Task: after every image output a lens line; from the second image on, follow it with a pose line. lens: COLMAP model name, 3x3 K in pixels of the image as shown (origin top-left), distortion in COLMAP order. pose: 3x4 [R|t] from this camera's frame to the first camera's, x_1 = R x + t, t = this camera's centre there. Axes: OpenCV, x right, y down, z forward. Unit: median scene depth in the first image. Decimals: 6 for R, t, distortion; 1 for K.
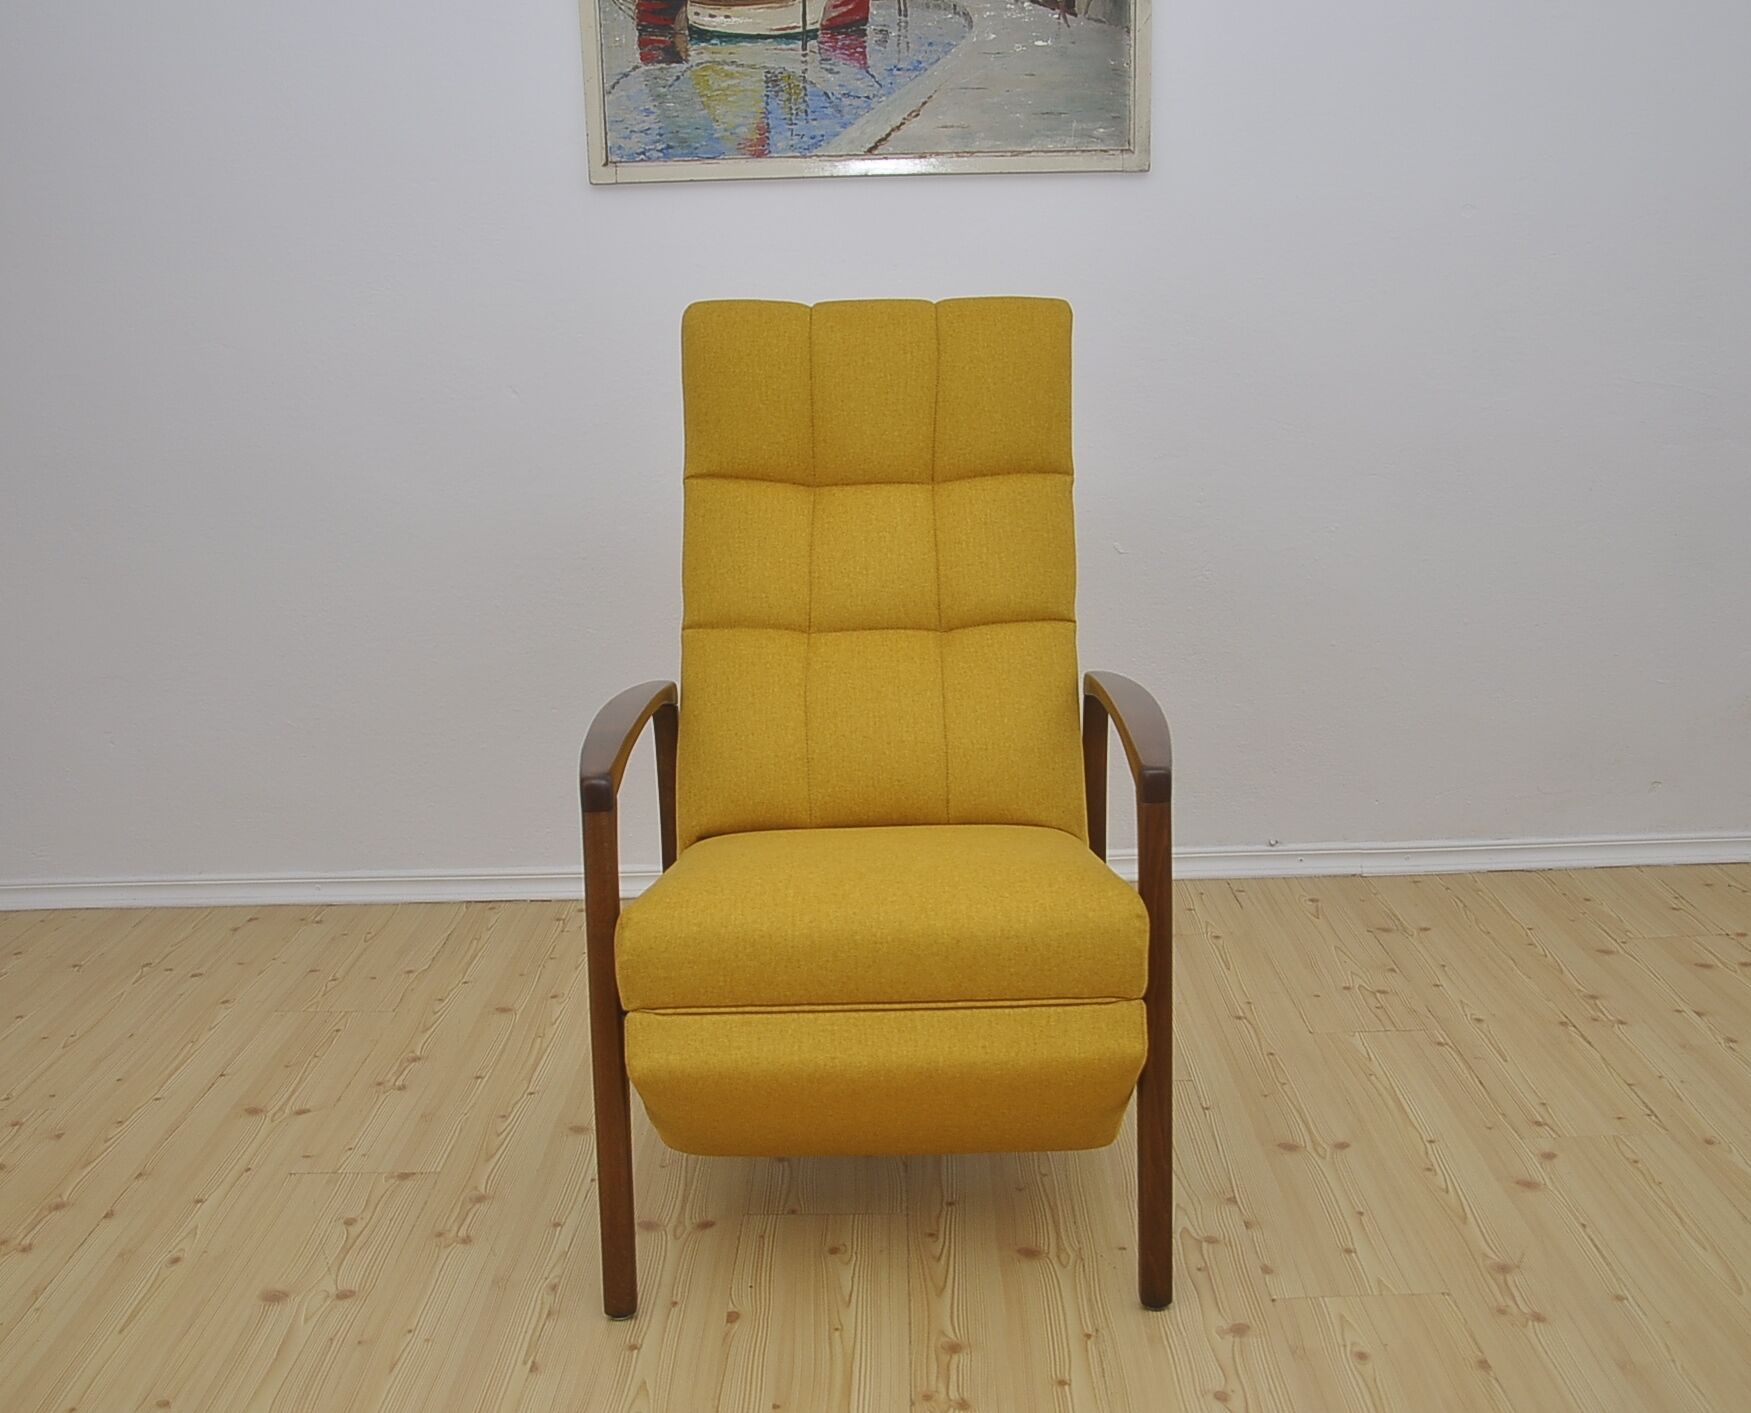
lens RADIAL K [[1787.8, 0, 889.1], [0, 1787.8, 758.7], [0, 0, 1]] dist [-0.140947, 0.134711]
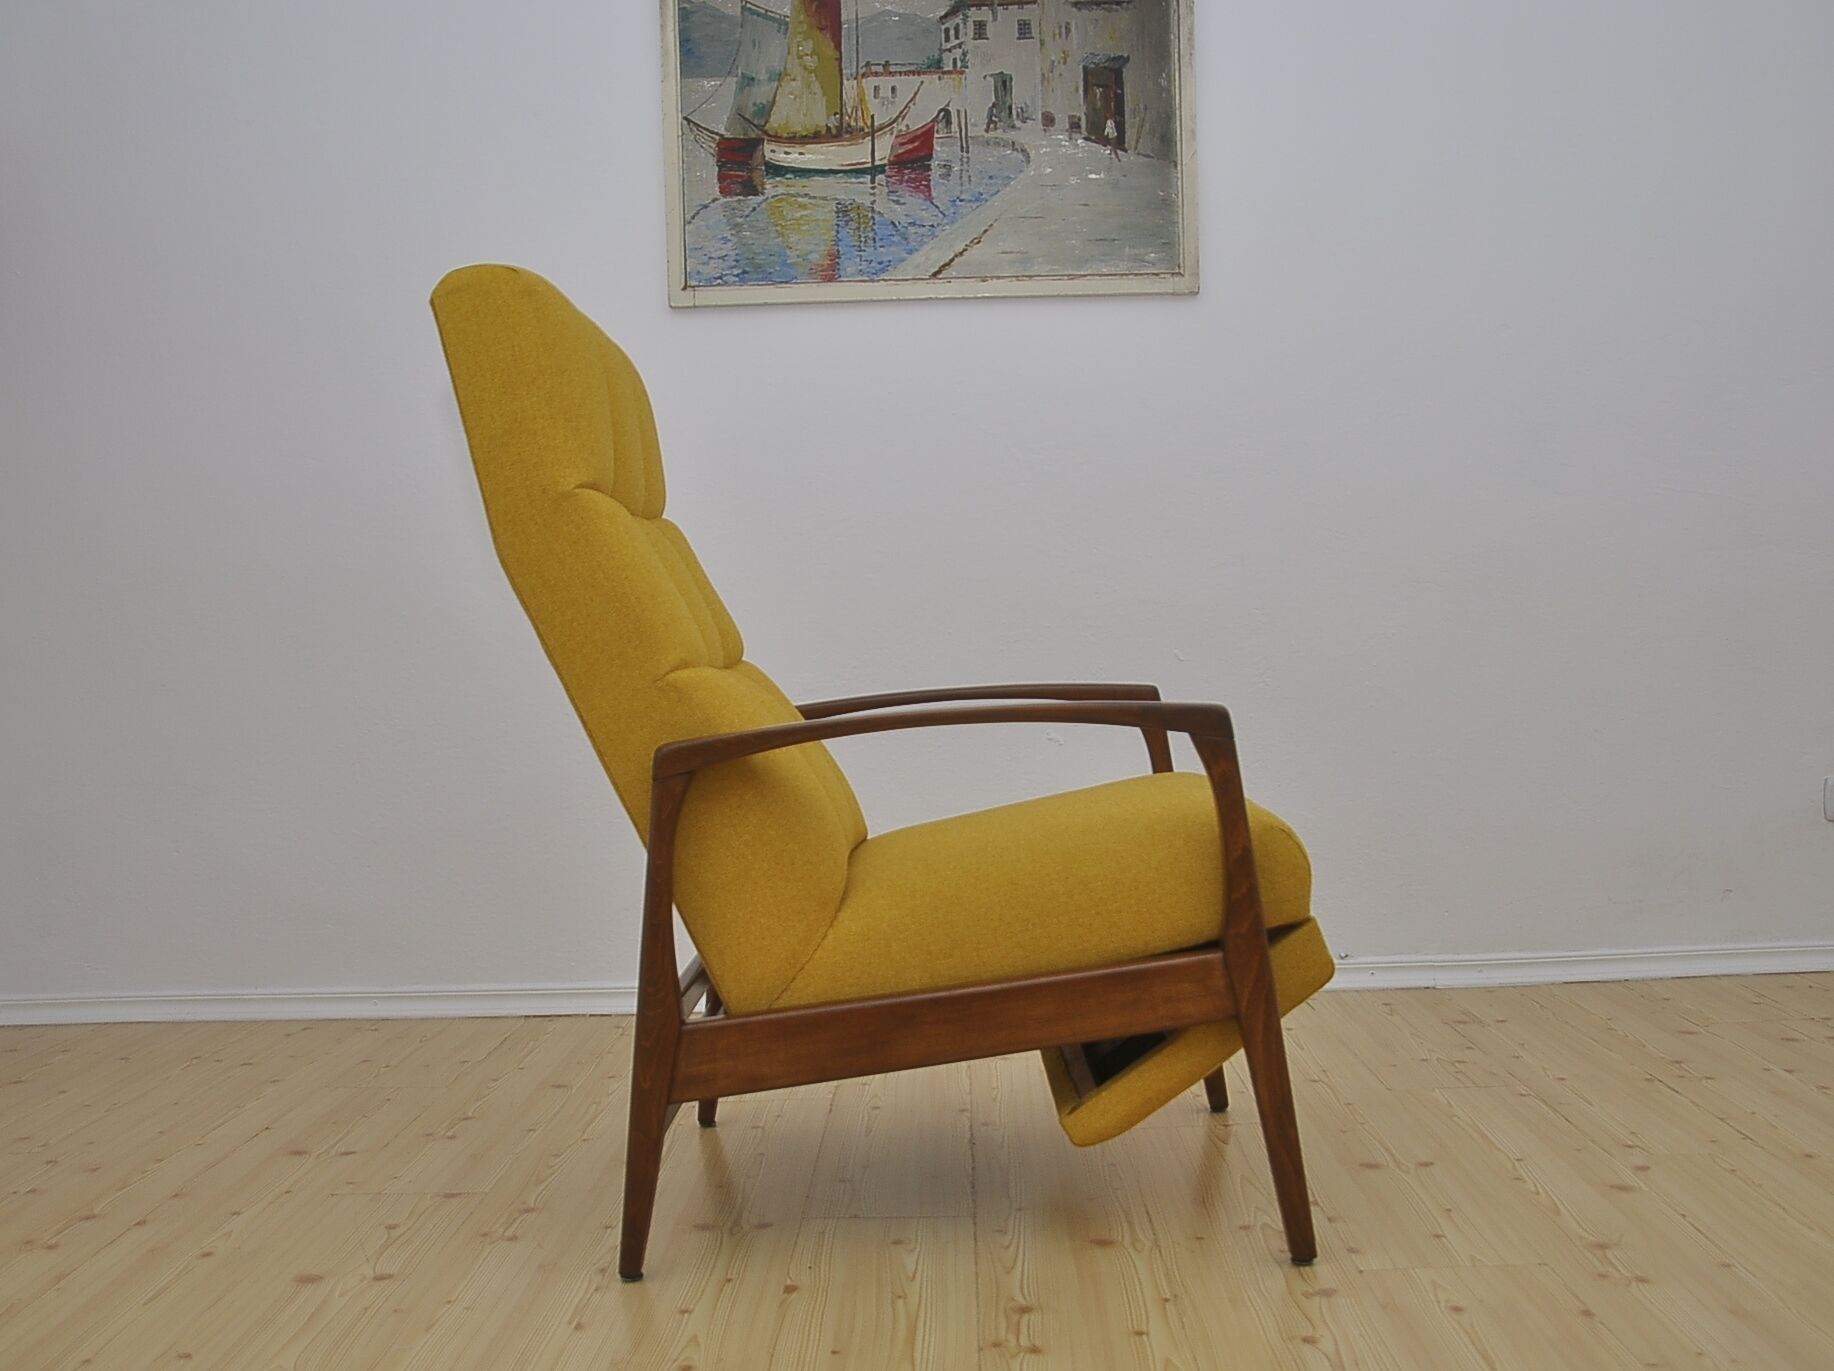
lens RADIAL K [[1794.5, 0, 941.6], [0, 1794.5, 756.3], [0, 0, 1]] dist [-0.143913, 0.144108]
pose [[0.999974, -0.002770, -0.006658, -0.000192], [0.001438, 0.981321, -0.192374, 0.146469], [0.007066, 0.192360, 0.981299, 0.007916]]
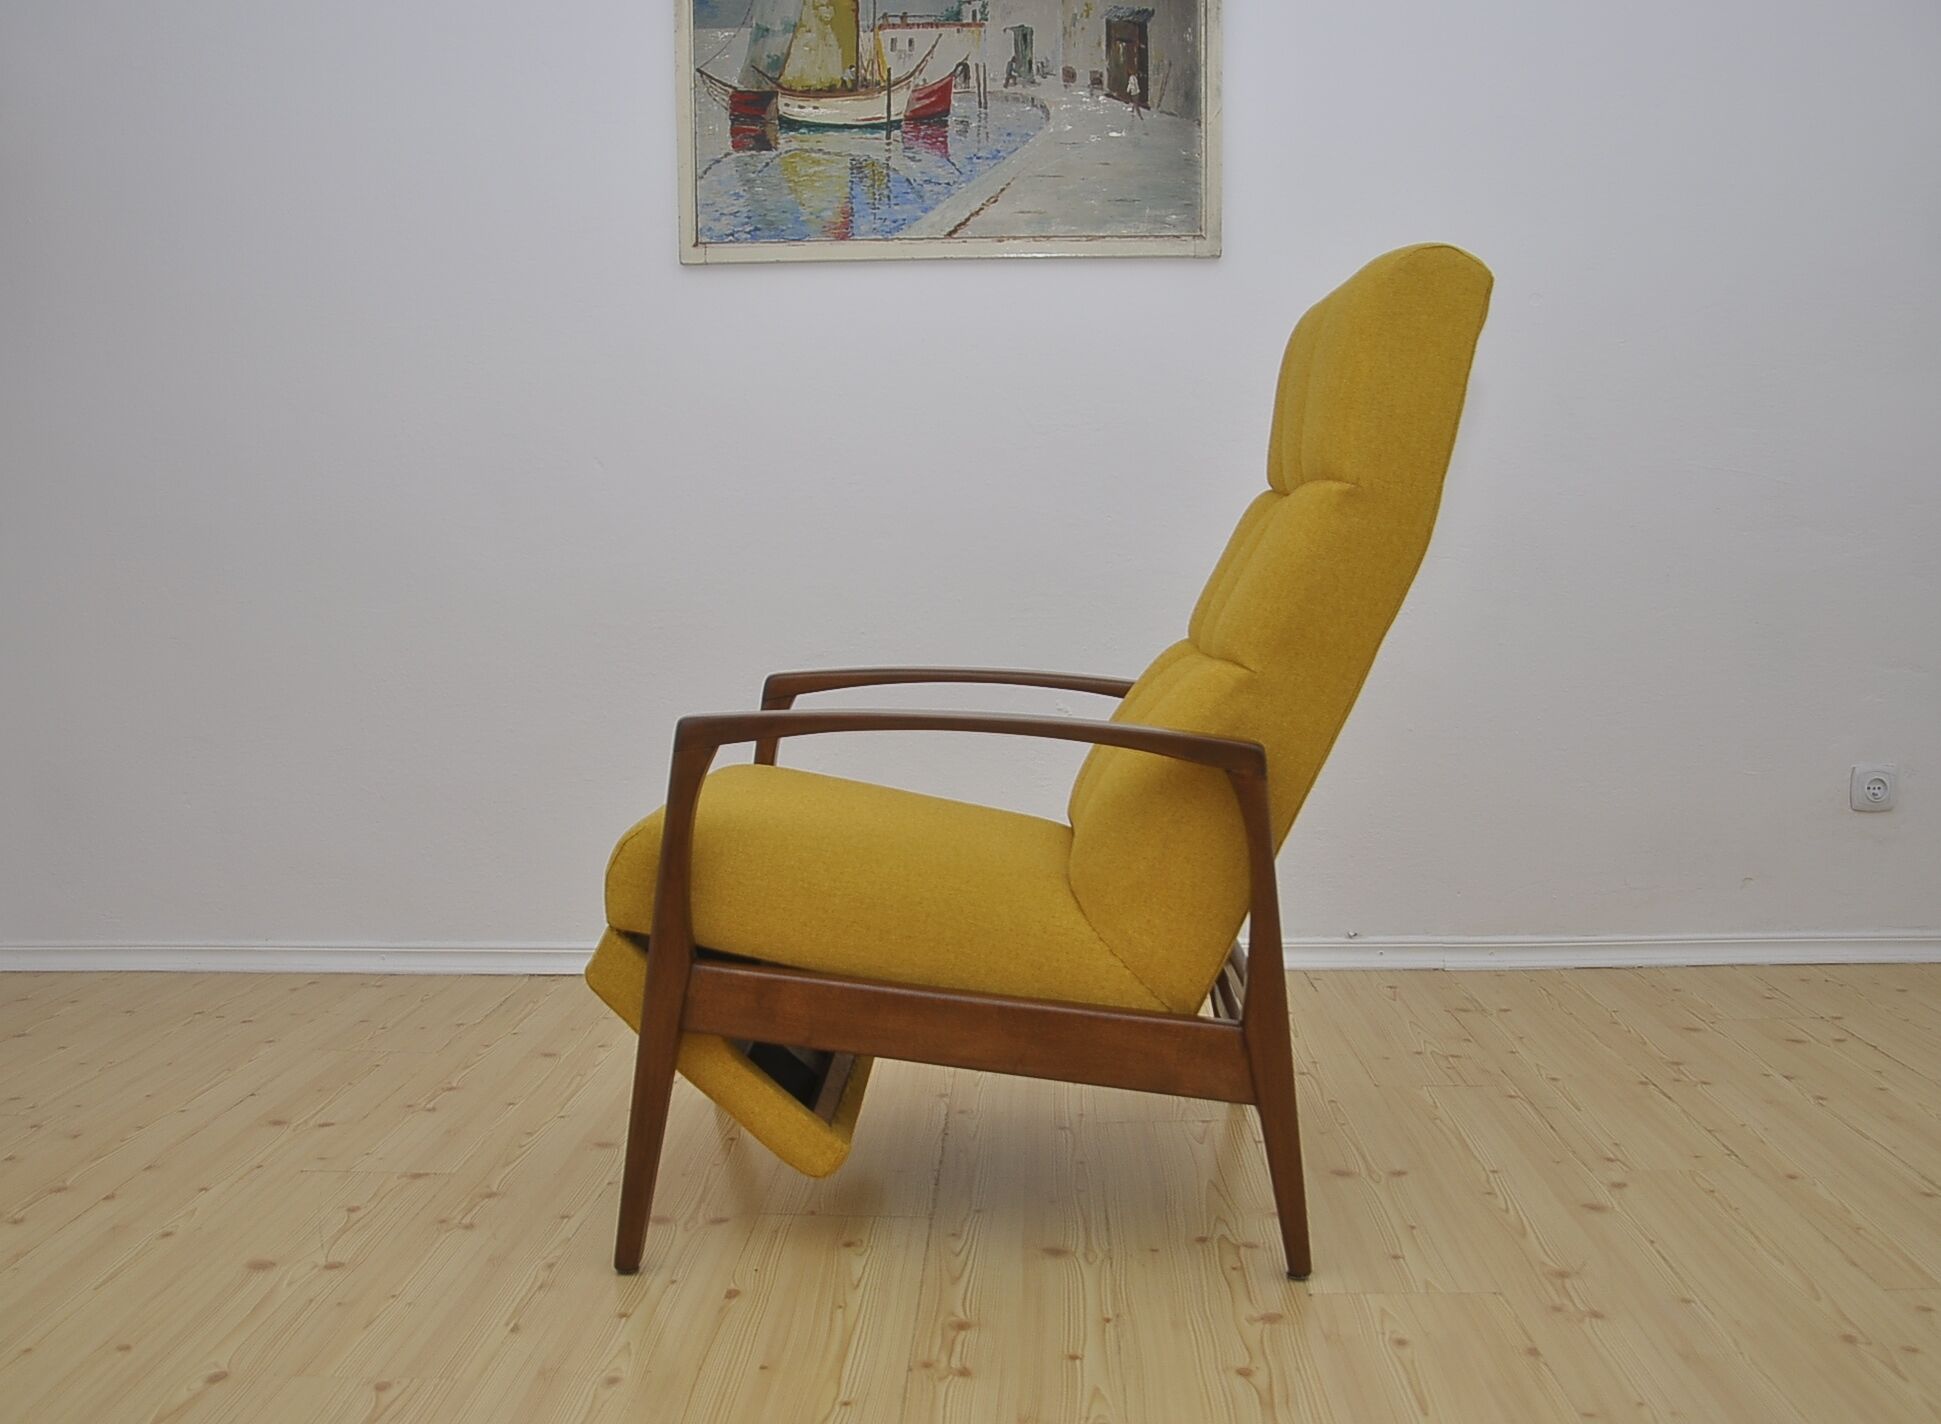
lens RADIAL K [[1777.7, 0, 969.3], [0, 1777.7, 761.0], [0, 0, 1]] dist [-0.148272, 0.144033]
pose [[0.999196, 0.019302, -0.035142, 0.043673], [-0.024189, 0.989219, -0.144433, 0.111711], [0.031975, 0.145167, 0.988890, 0.024810]]
